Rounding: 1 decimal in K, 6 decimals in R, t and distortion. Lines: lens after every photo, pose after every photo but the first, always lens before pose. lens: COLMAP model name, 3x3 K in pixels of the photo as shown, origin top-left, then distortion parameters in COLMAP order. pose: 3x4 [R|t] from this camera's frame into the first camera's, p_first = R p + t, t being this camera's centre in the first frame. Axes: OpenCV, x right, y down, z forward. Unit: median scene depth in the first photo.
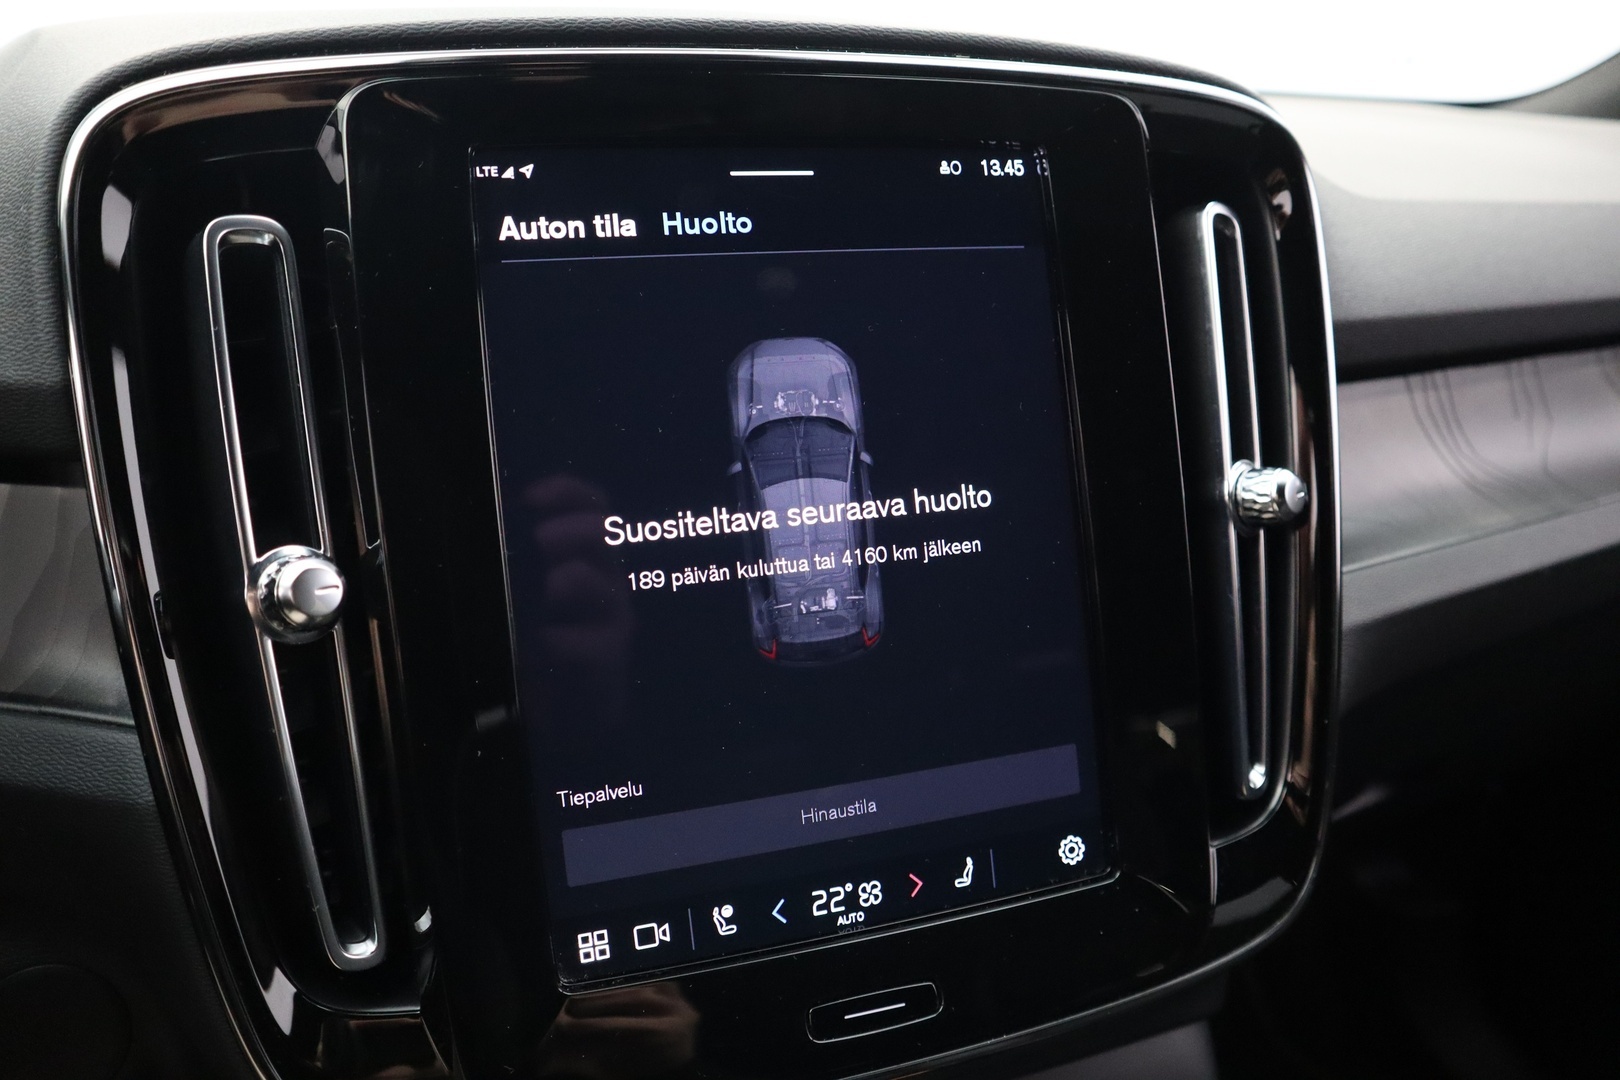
lens RADIAL K [[1130.6, 0, 805.3], [0, 1130.6, 536.9], [0, 0, 1]] dist [-0.129476, 0.074638]
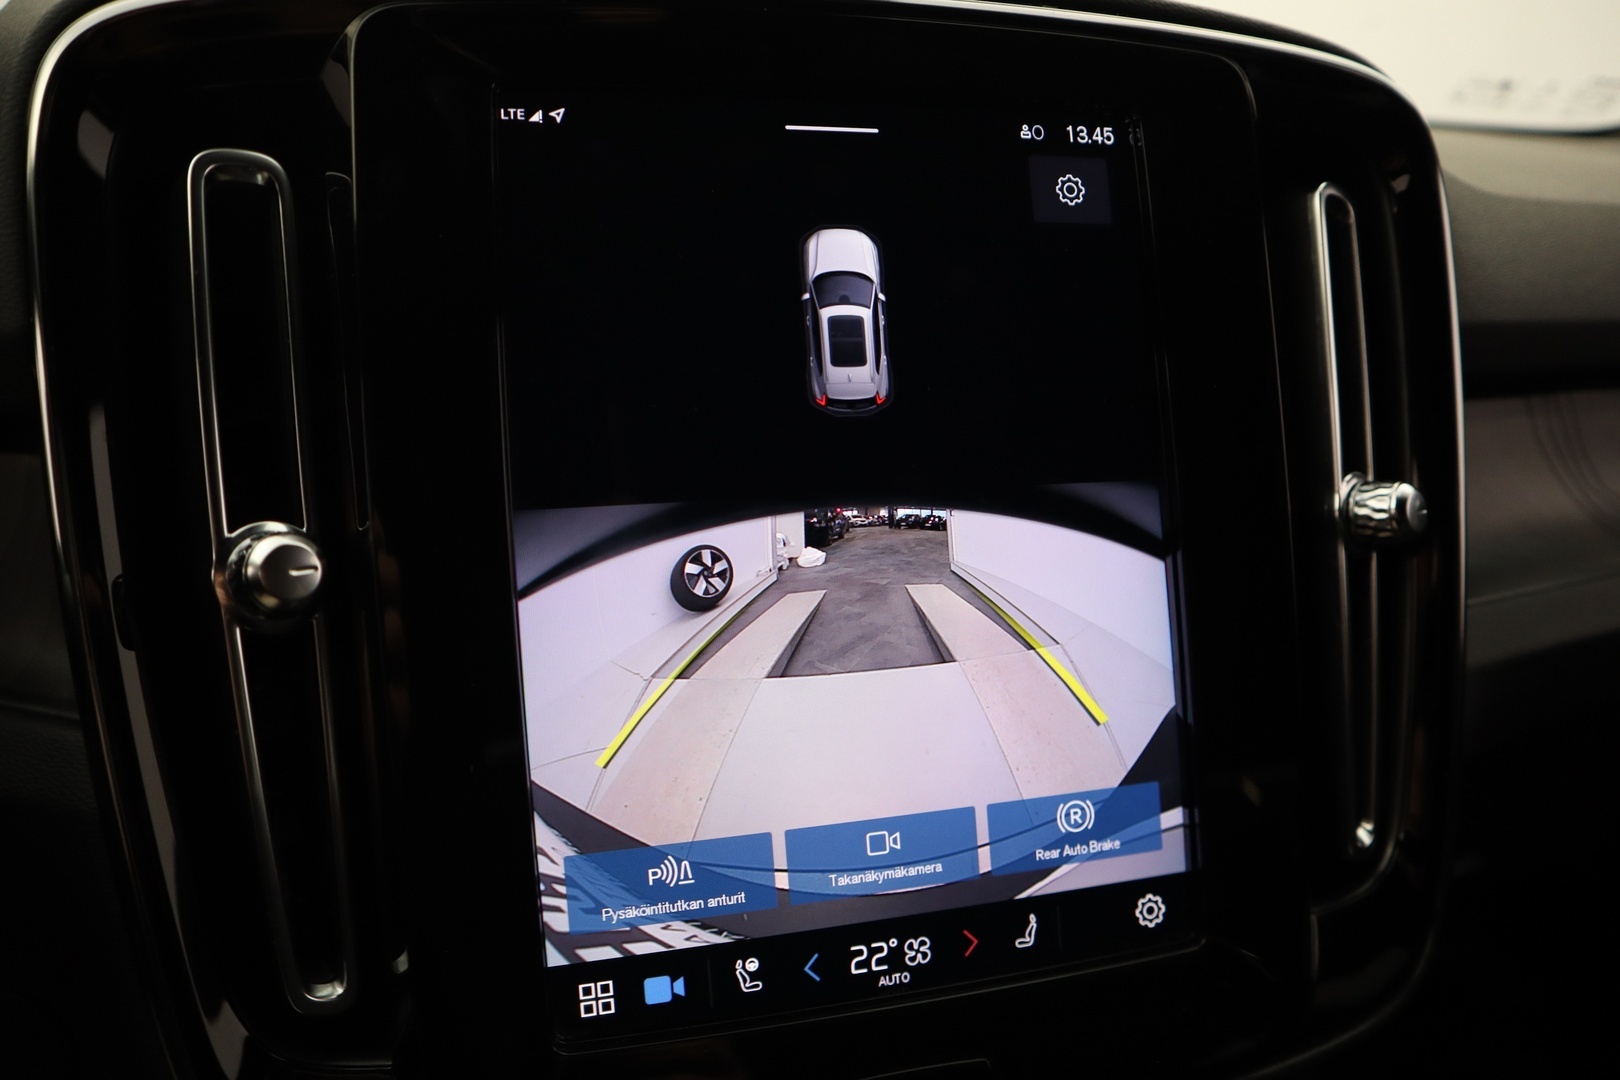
lens RADIAL K [[1132.1, 0, 807.8], [0, 1132.1, 545.2], [0, 0, 1]] dist [-0.116232, 0.072980]
pose [[0.998645, 0.032504, -0.040646, -0.002232], [-0.033810, 0.998920, -0.031859, 0.034861], [0.039567, 0.033191, 0.998666, 0.120615]]
